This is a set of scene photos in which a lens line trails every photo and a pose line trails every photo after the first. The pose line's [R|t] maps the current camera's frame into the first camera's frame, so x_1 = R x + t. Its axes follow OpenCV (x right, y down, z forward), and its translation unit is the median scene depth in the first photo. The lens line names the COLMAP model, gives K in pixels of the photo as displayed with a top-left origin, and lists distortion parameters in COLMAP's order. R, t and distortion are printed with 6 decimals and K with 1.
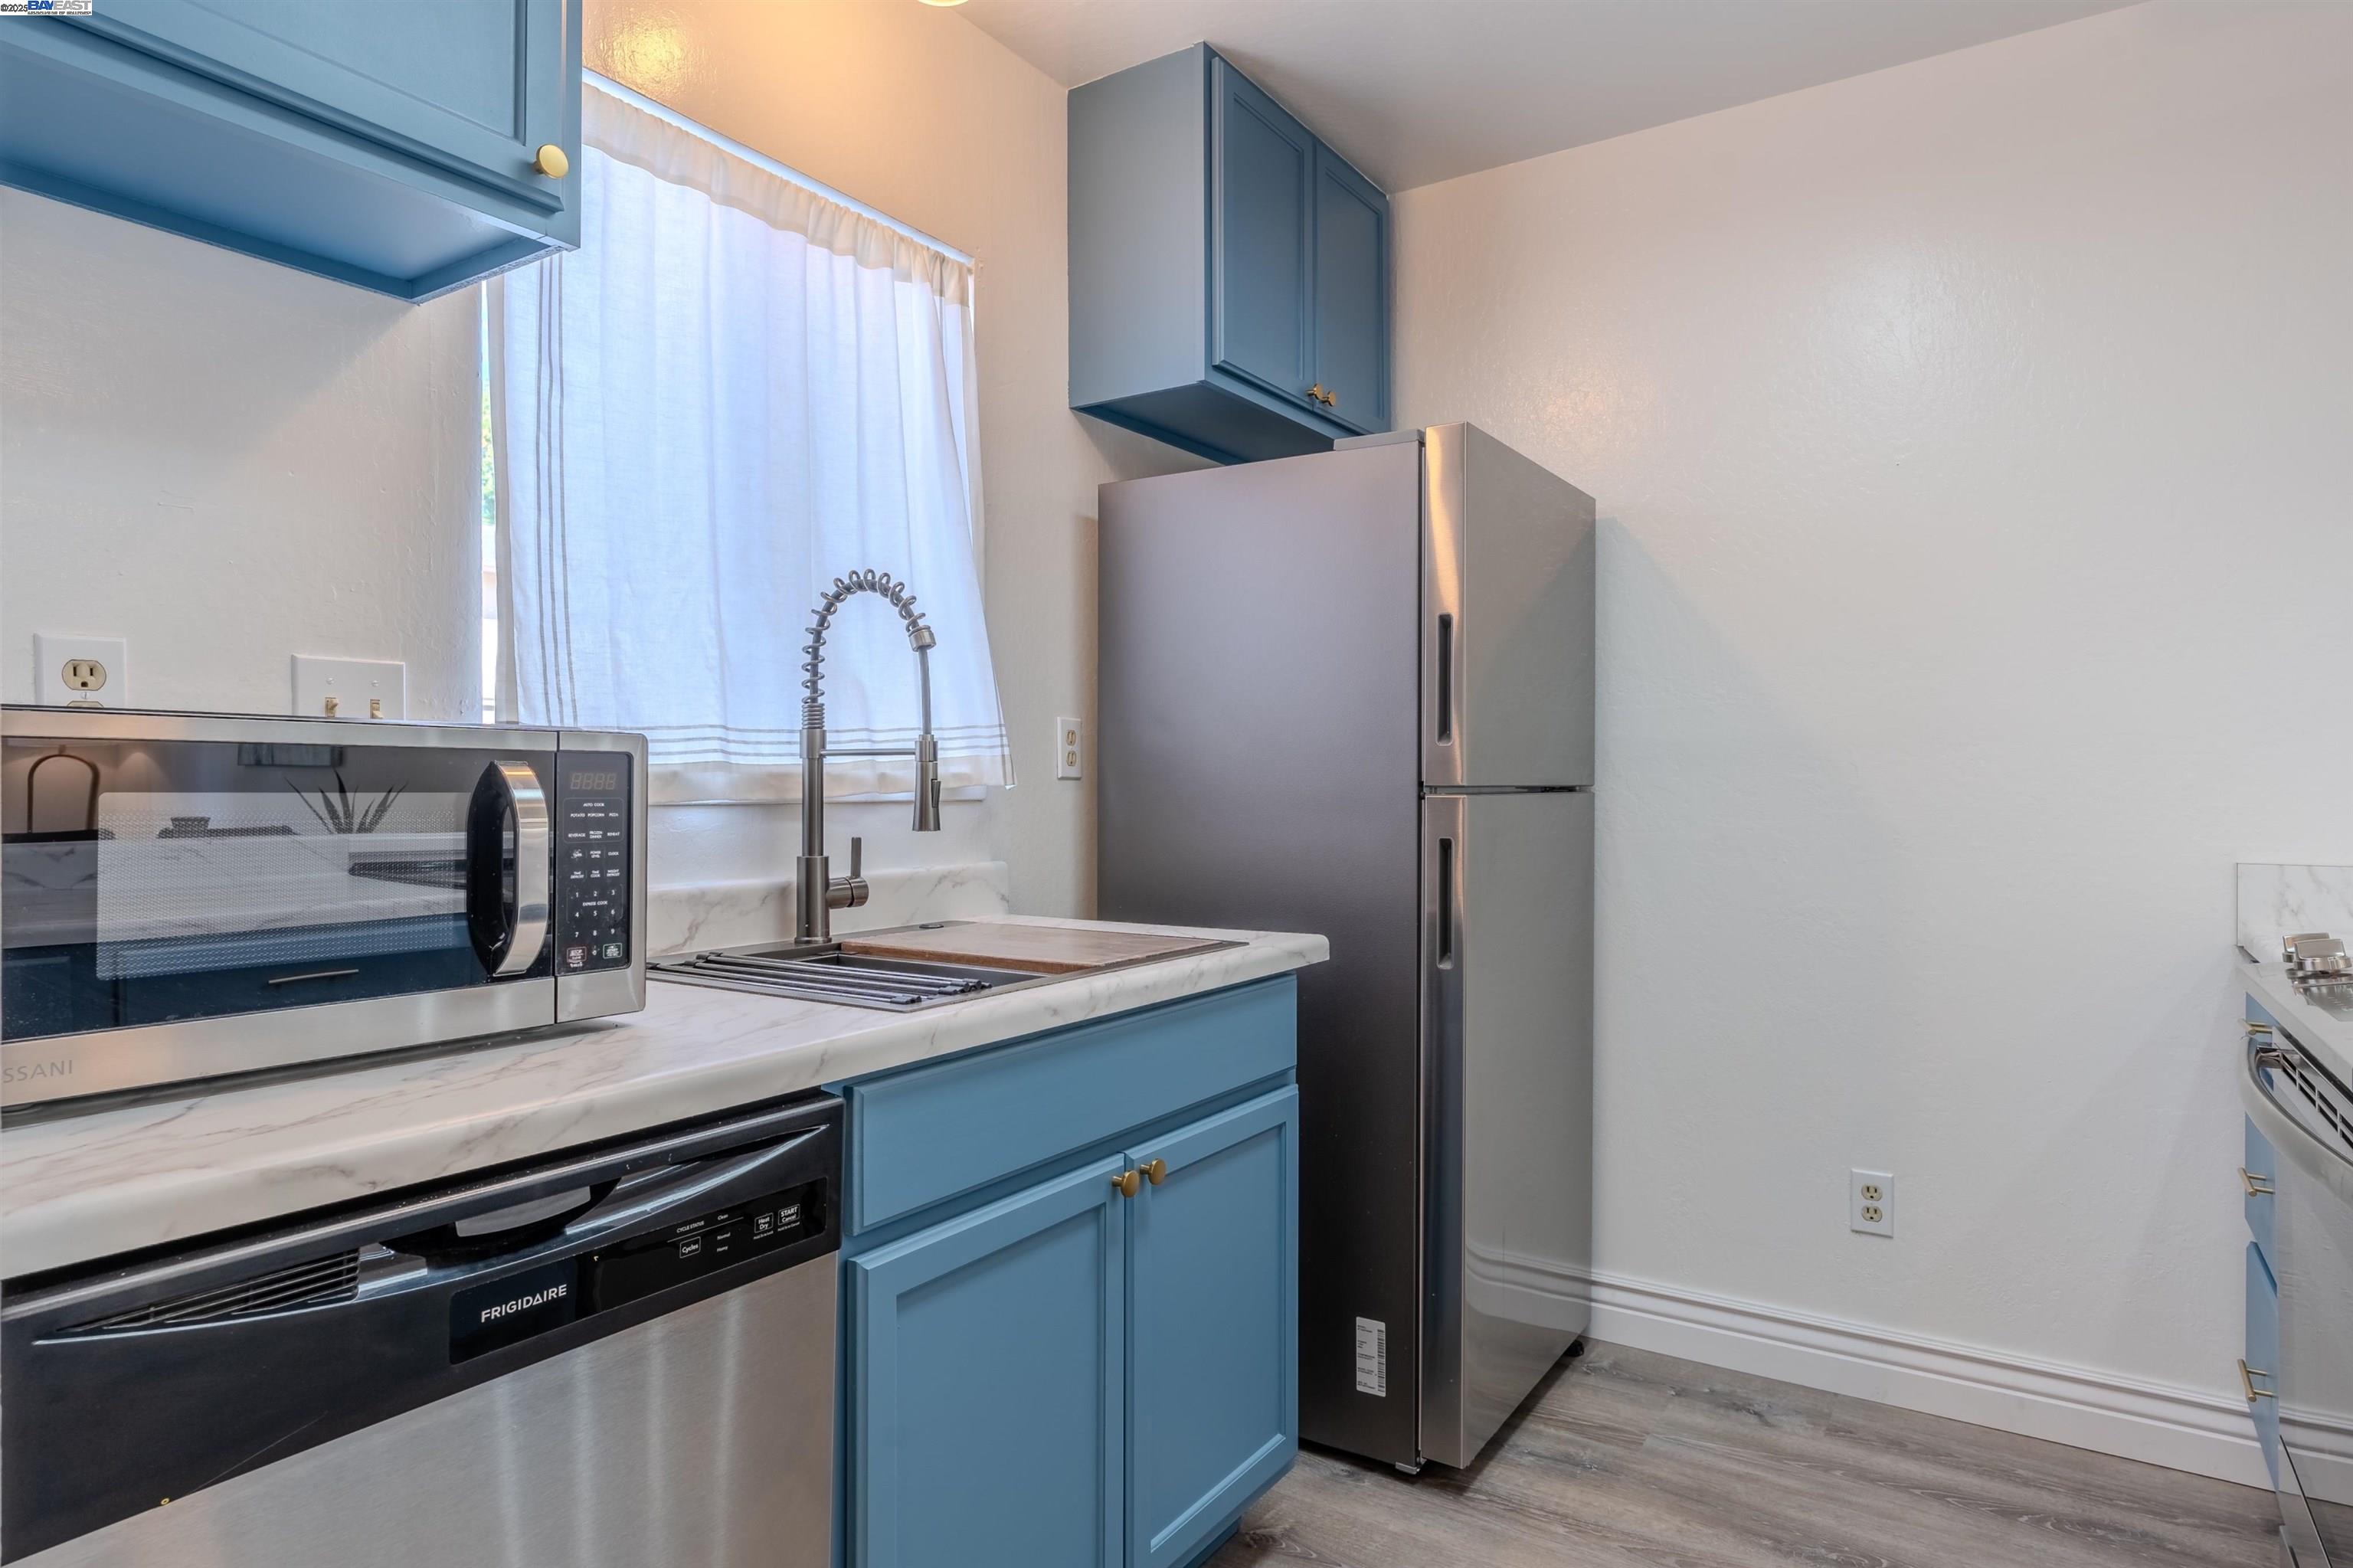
lens RADIAL K [[1293.5, 0, 1176.5], [0, 1293.5, 784.0], [0, 0, 1]] dist [-0.001104, -0.000186]
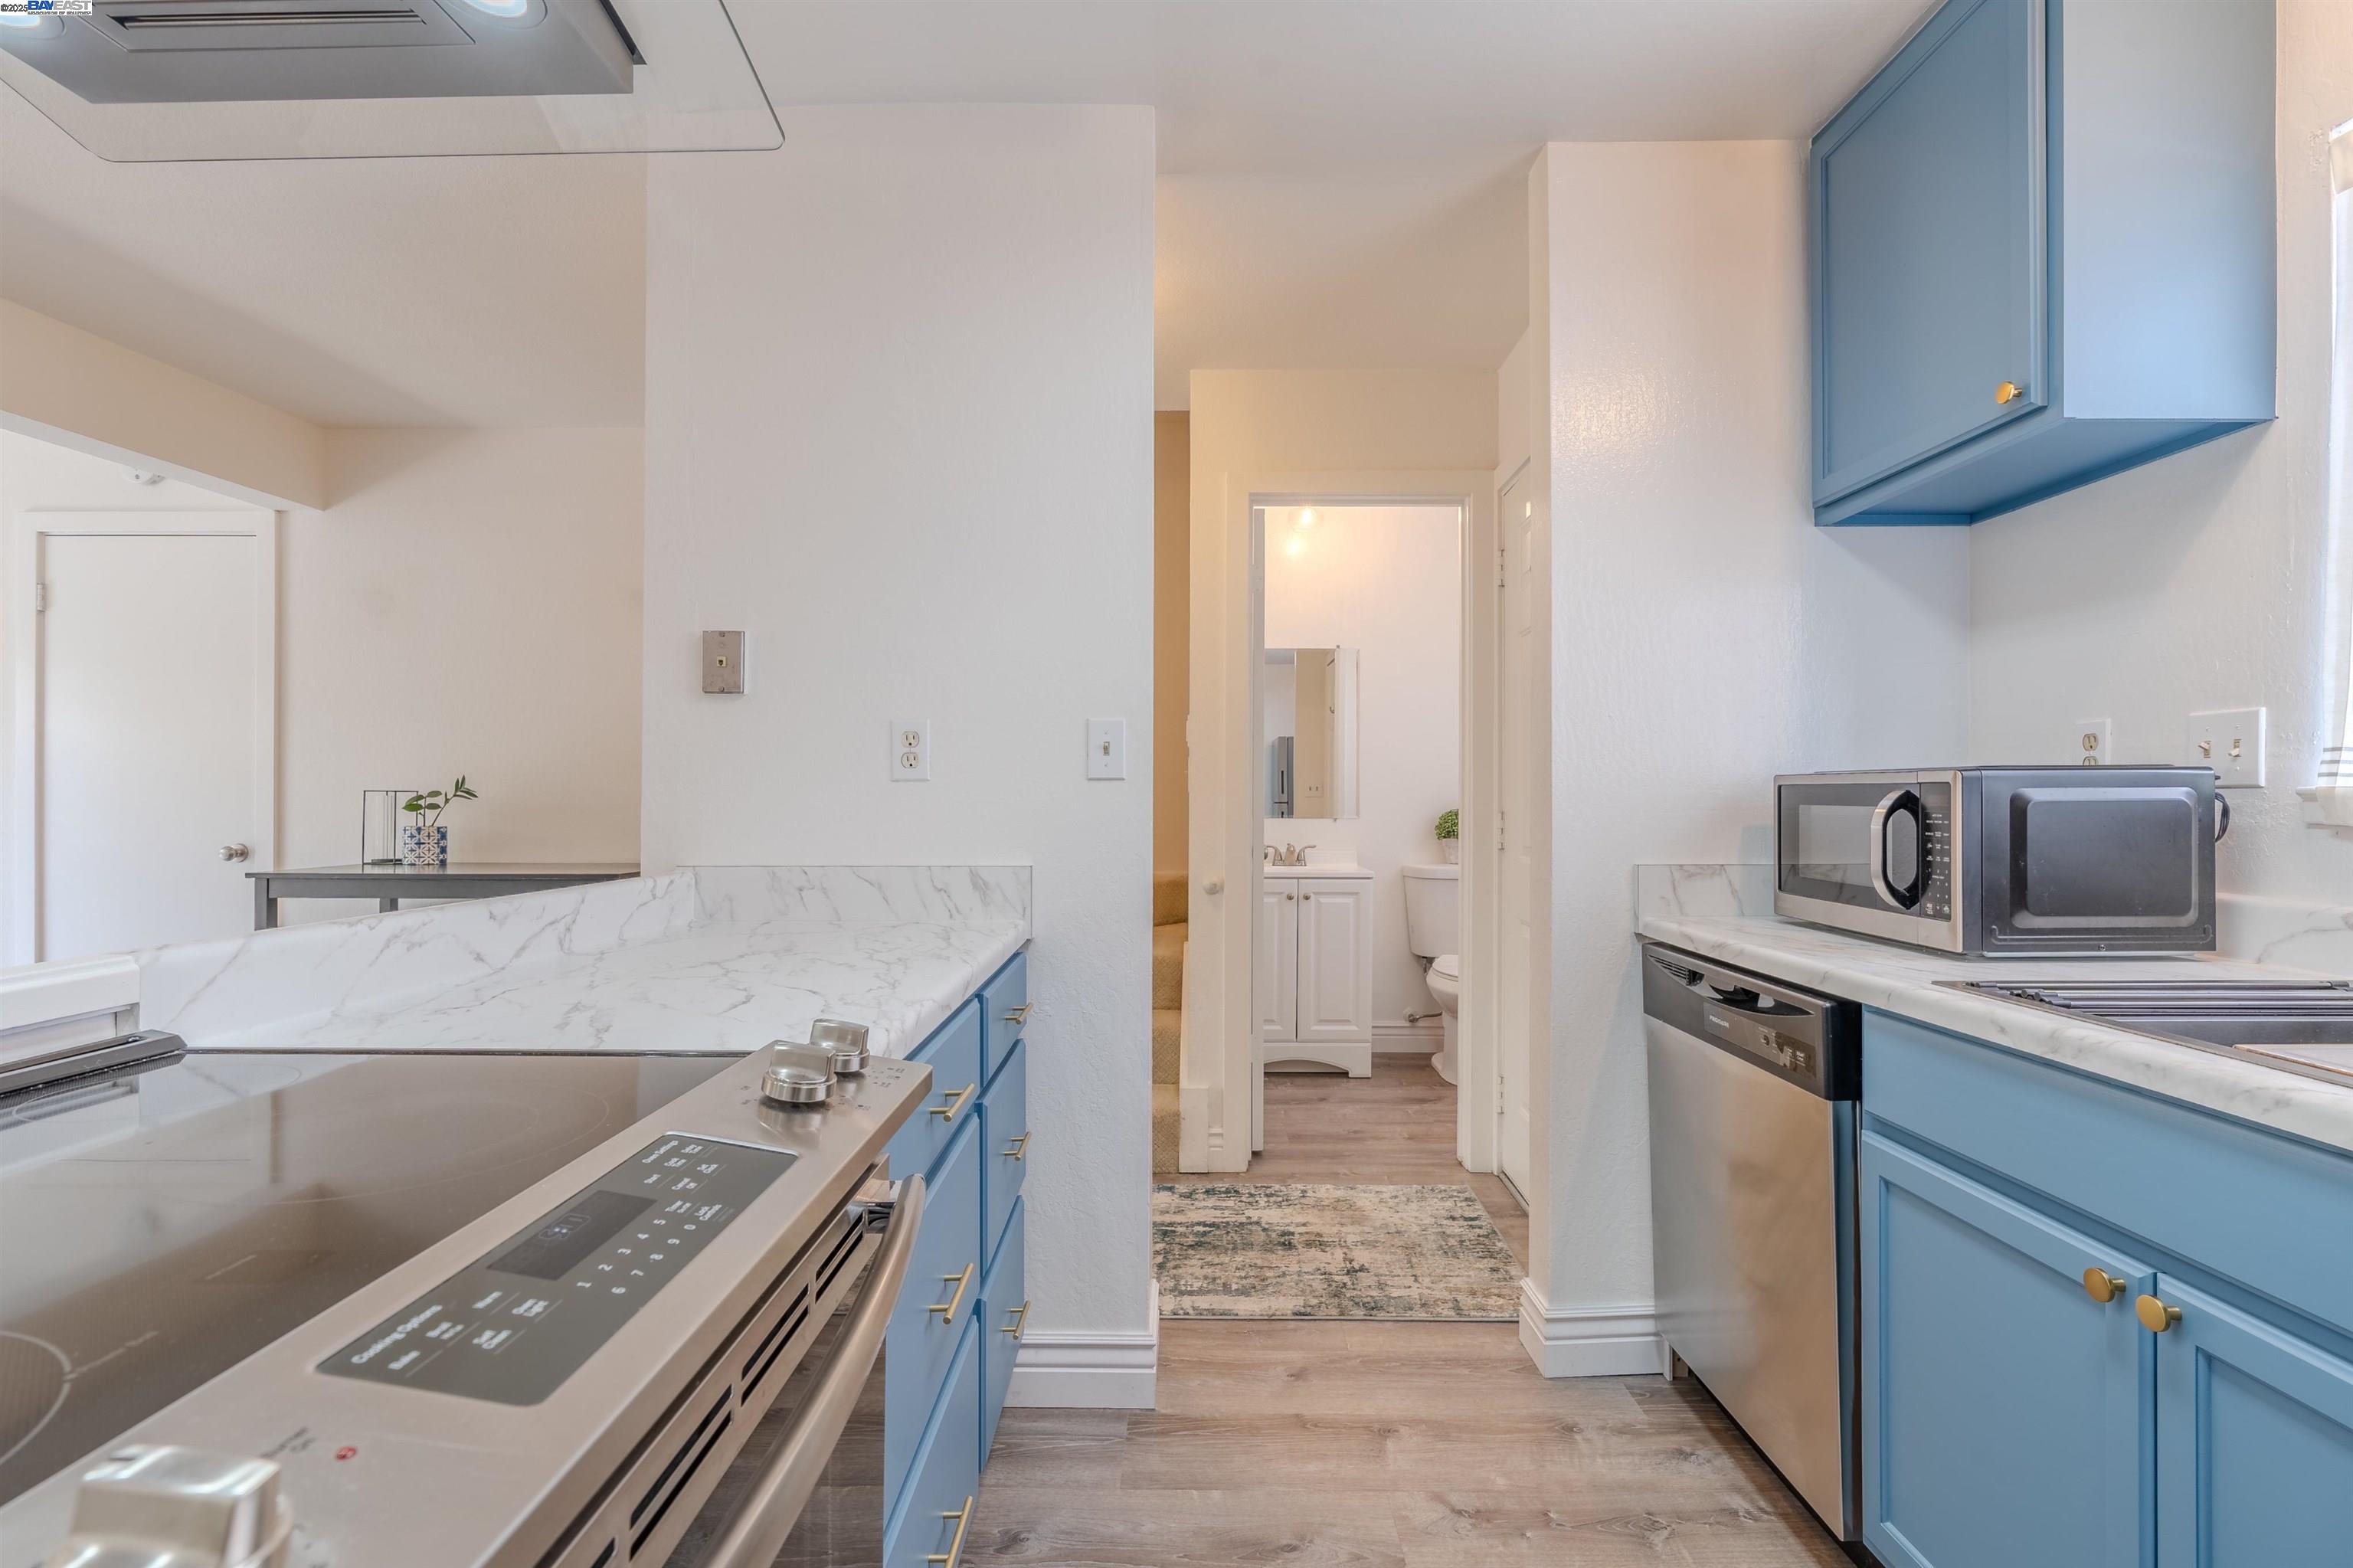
lens RADIAL K [[1118.8, 0, 1176.5], [0, 1118.8, 784.0], [0, 0, 1]] dist [0.000101, 0.000165]
pose [[-0.824625, -0.012428, -0.565543, 0.930980], [-0.008394, 0.999917, -0.009734, -0.000655], [0.565617, -0.003280, -0.824662, 1.355063]]
